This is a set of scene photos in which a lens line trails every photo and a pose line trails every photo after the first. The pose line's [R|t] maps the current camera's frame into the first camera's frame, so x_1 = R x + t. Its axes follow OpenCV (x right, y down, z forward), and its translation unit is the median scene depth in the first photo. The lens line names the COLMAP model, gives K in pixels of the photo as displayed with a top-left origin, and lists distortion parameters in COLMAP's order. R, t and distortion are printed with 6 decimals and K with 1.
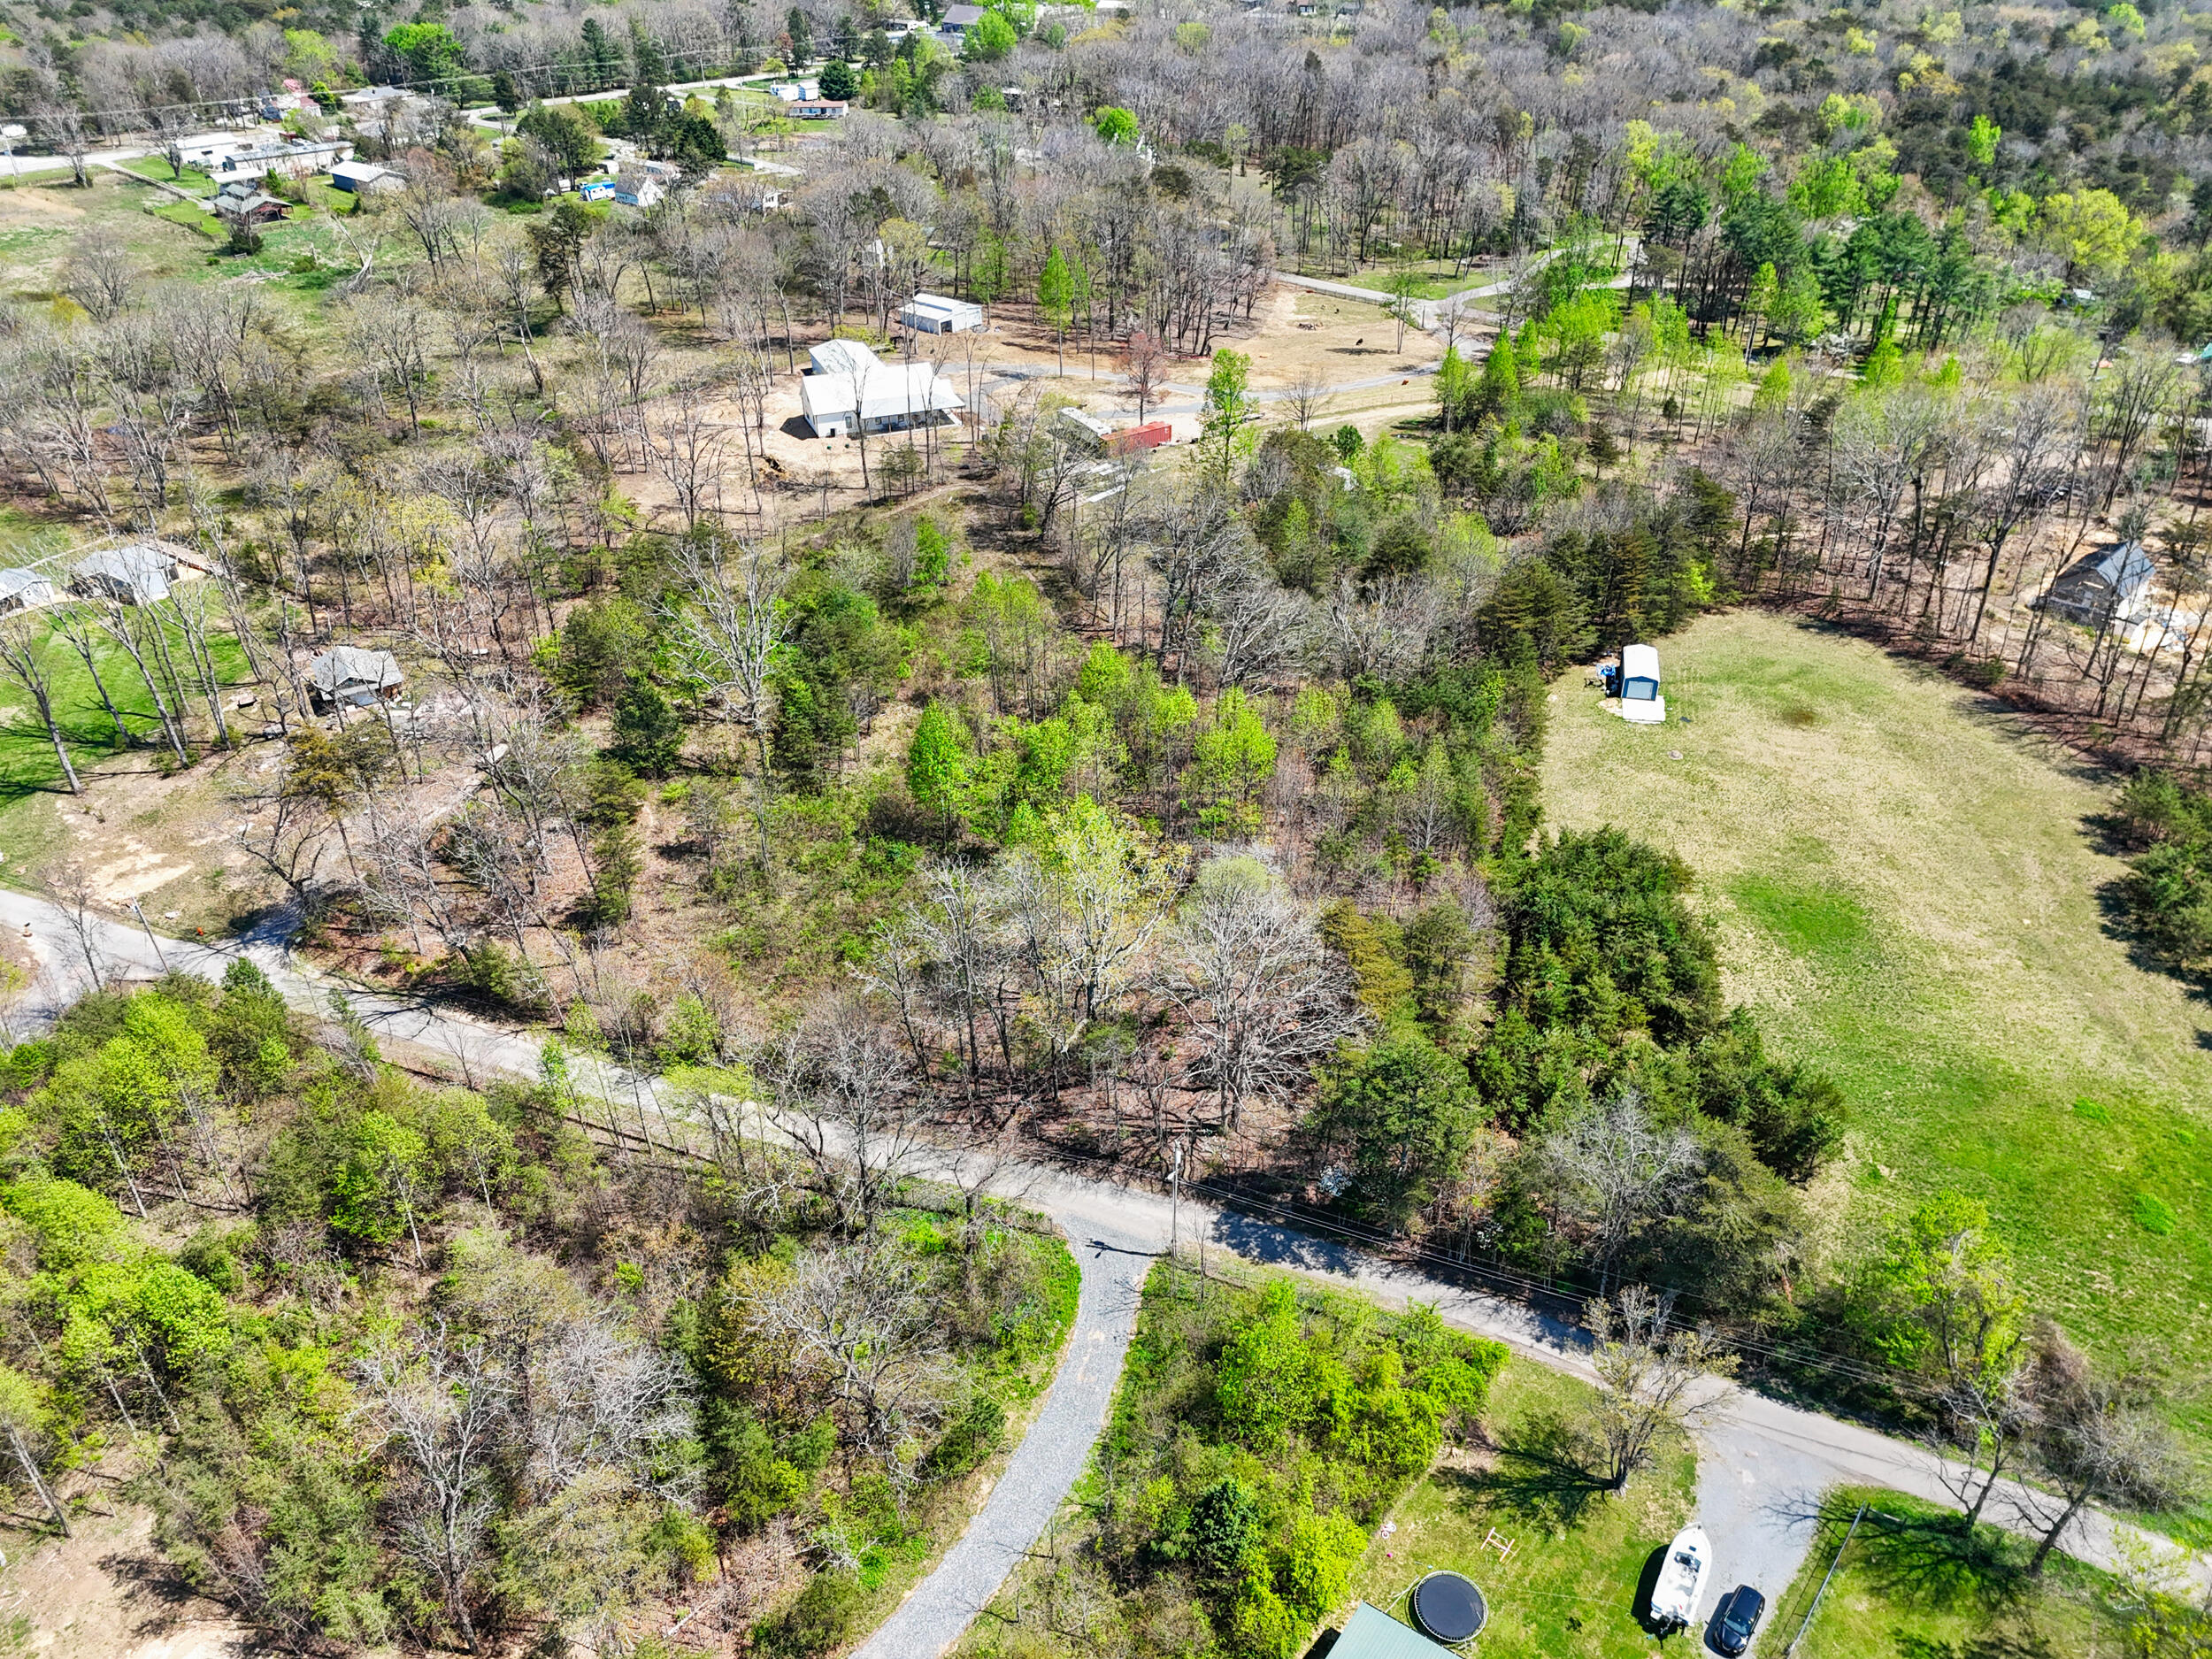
lens RADIAL K [[1637.1, 0, 1101.7], [0, 1637.1, 822.3], [0, 0, 1]] dist [0.060120, -0.046652]
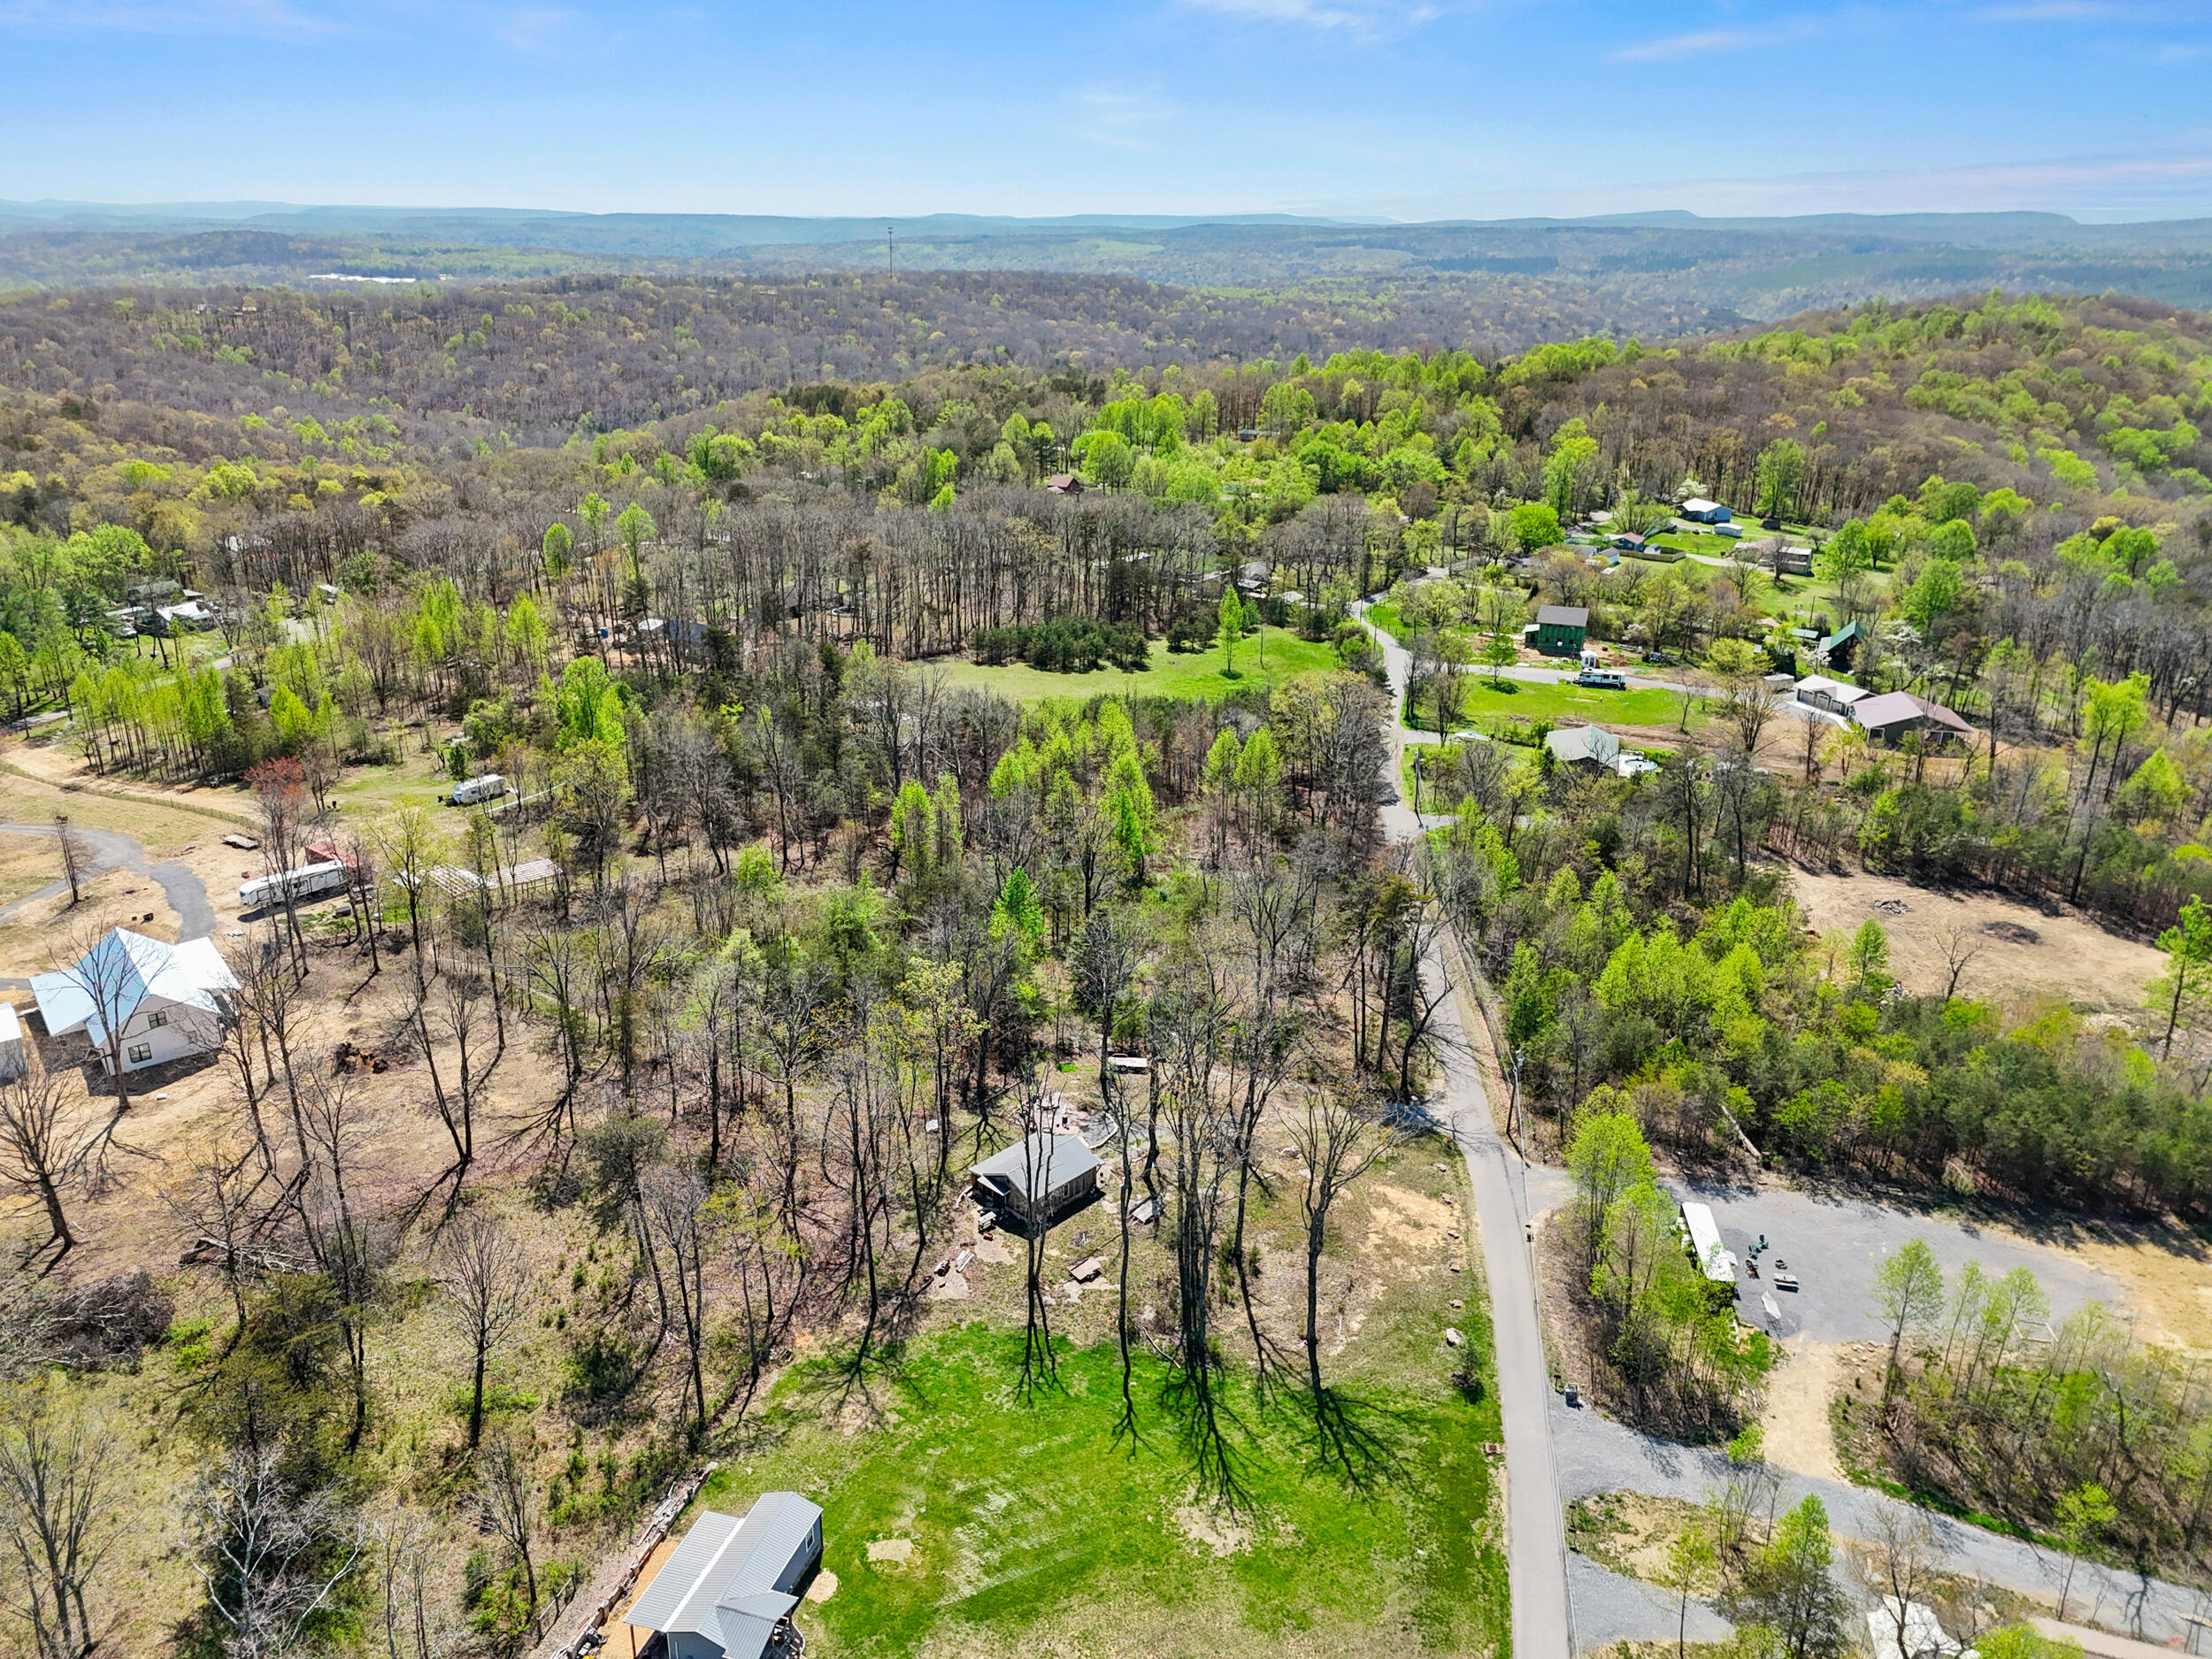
lens RADIAL K [[1637.1, 0, 1101.7], [0, 1637.1, 822.3], [0, 0, 1]] dist [0.060120, -0.046652]
pose [[-0.290903, -0.321455, 0.901134, -1.159220], [0.504133, 0.749005, 0.429931, -0.559432], [-0.813158, 0.579360, -0.055832, 0.945506]]
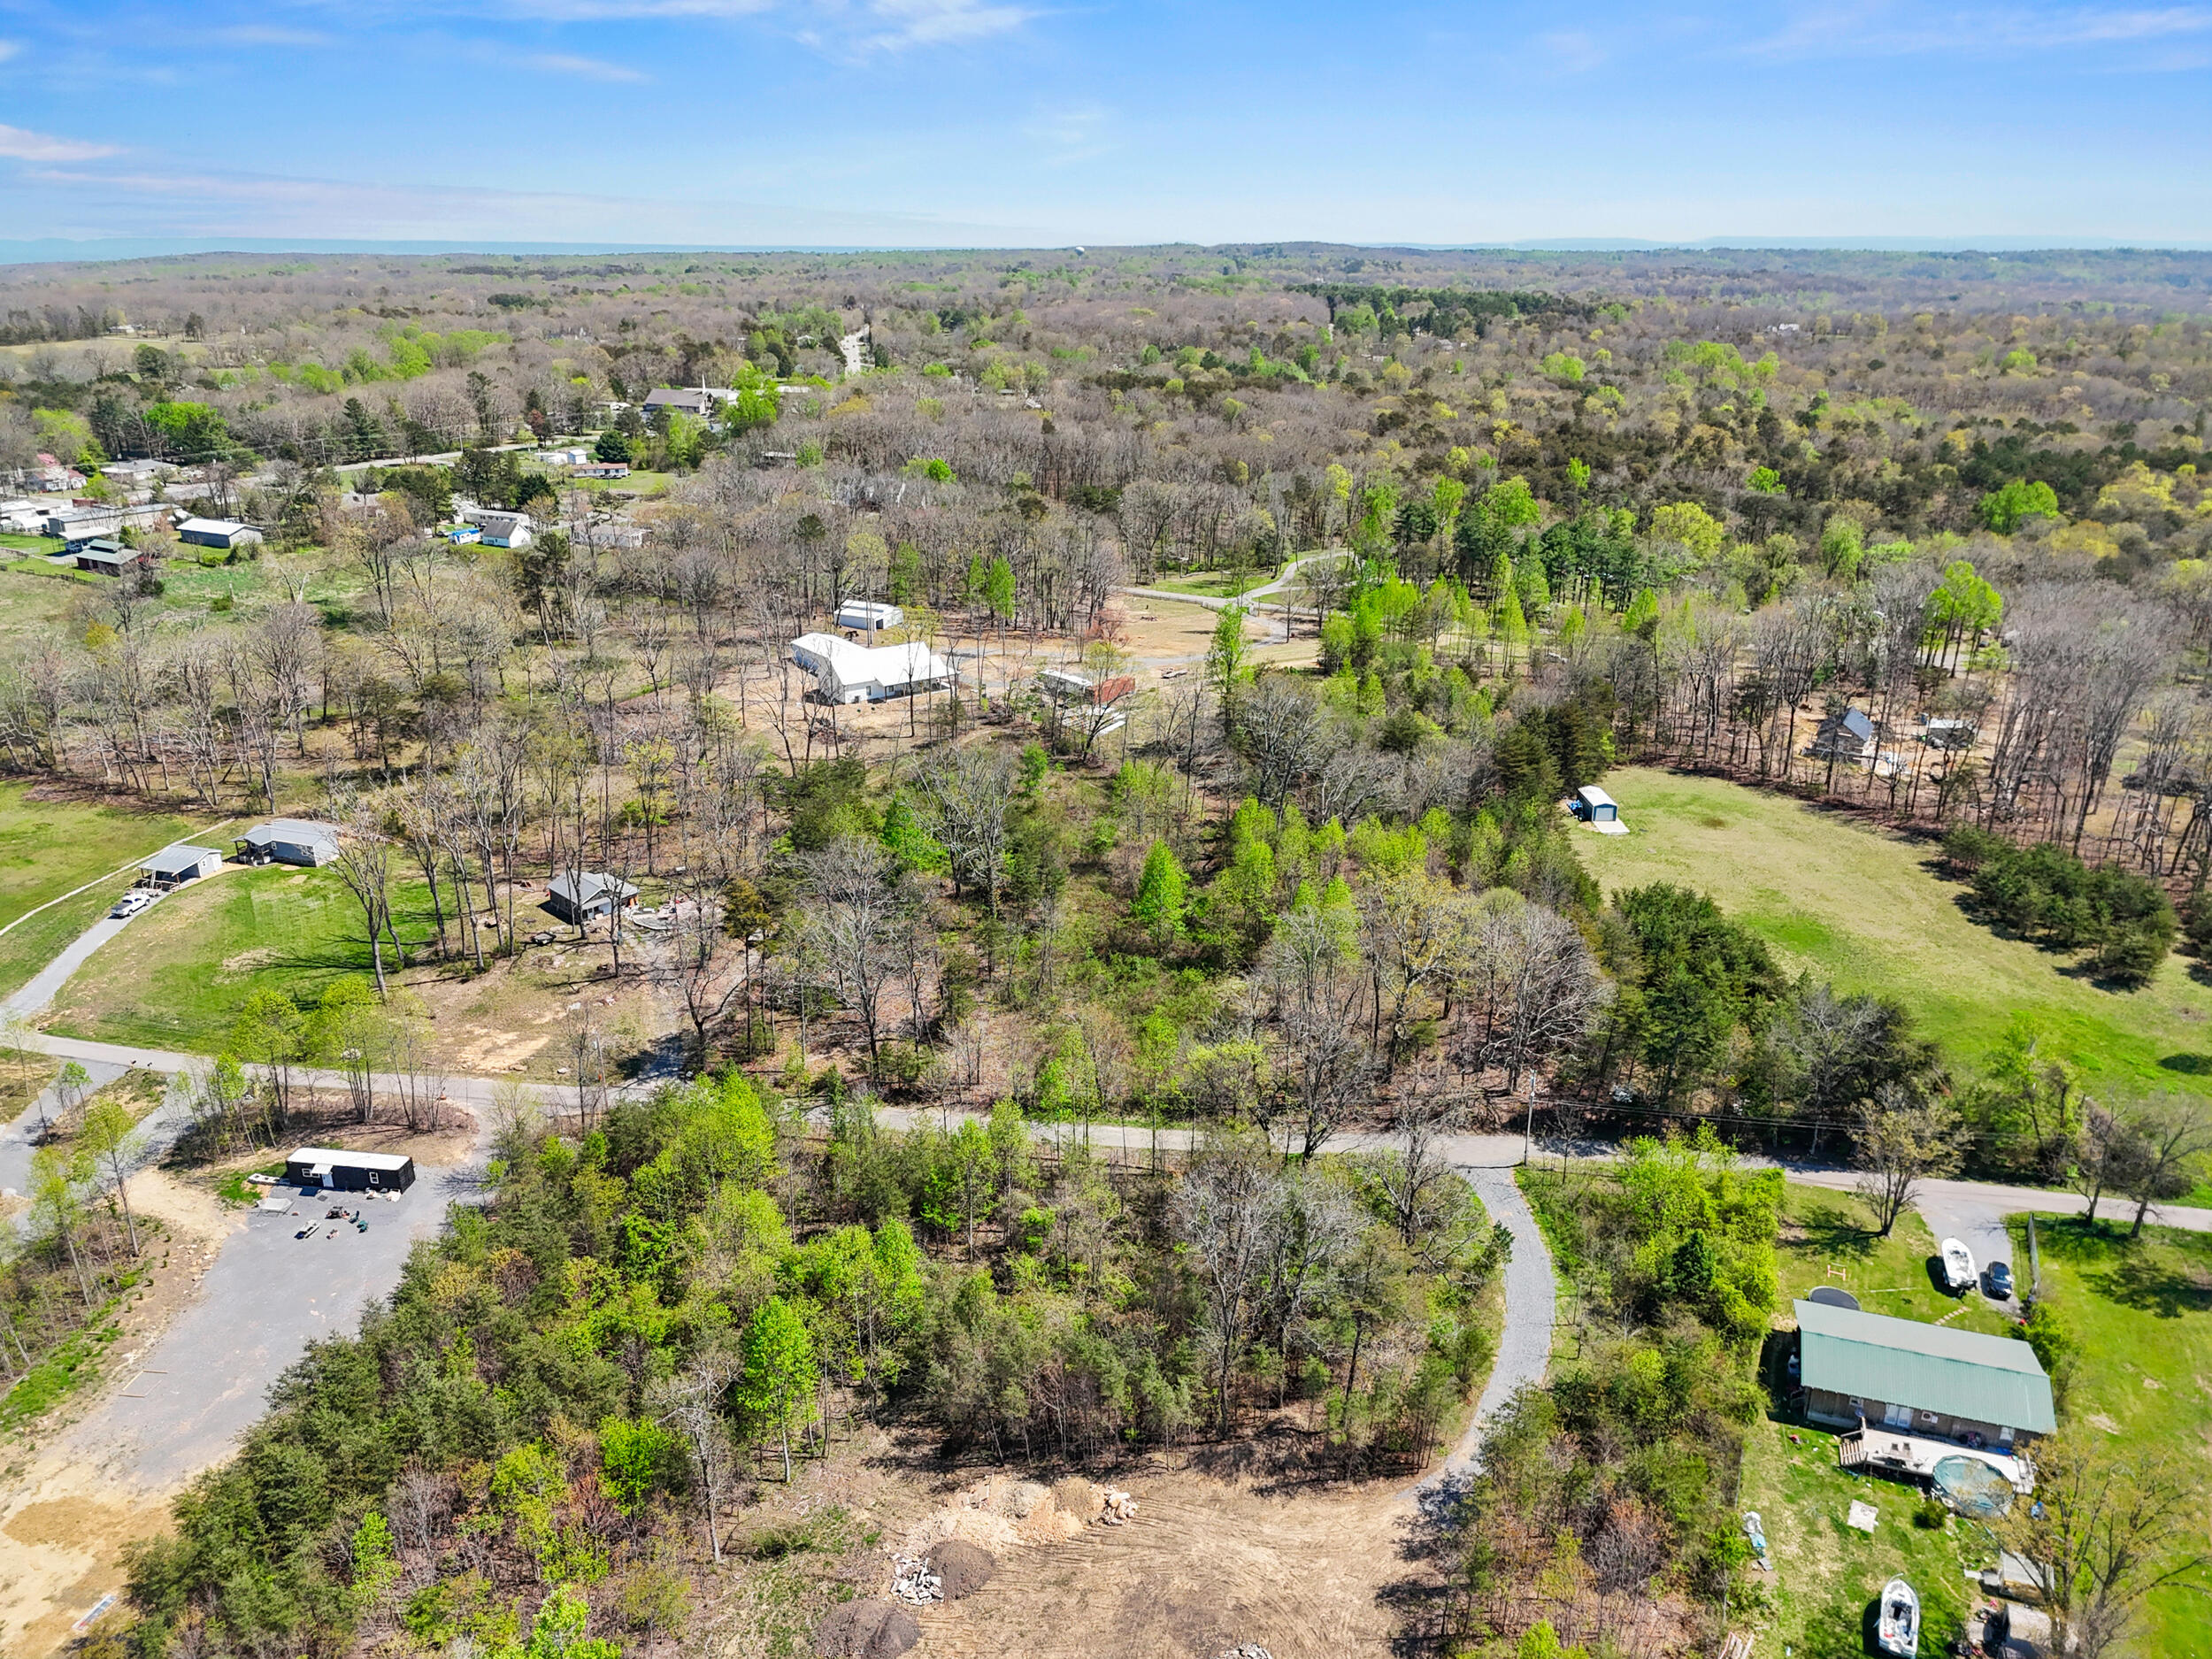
lens RADIAL K [[1651.9, 0, 1098.2], [0, 1651.9, 809.5], [0, 0, 1]] dist [0.055977, -0.041511]
pose [[0.964514, -0.069345, 0.254764, -0.412697], [0.122535, 0.972254, -0.199266, 0.134044], [-0.233877, 0.223412, 0.946250, -0.200570]]
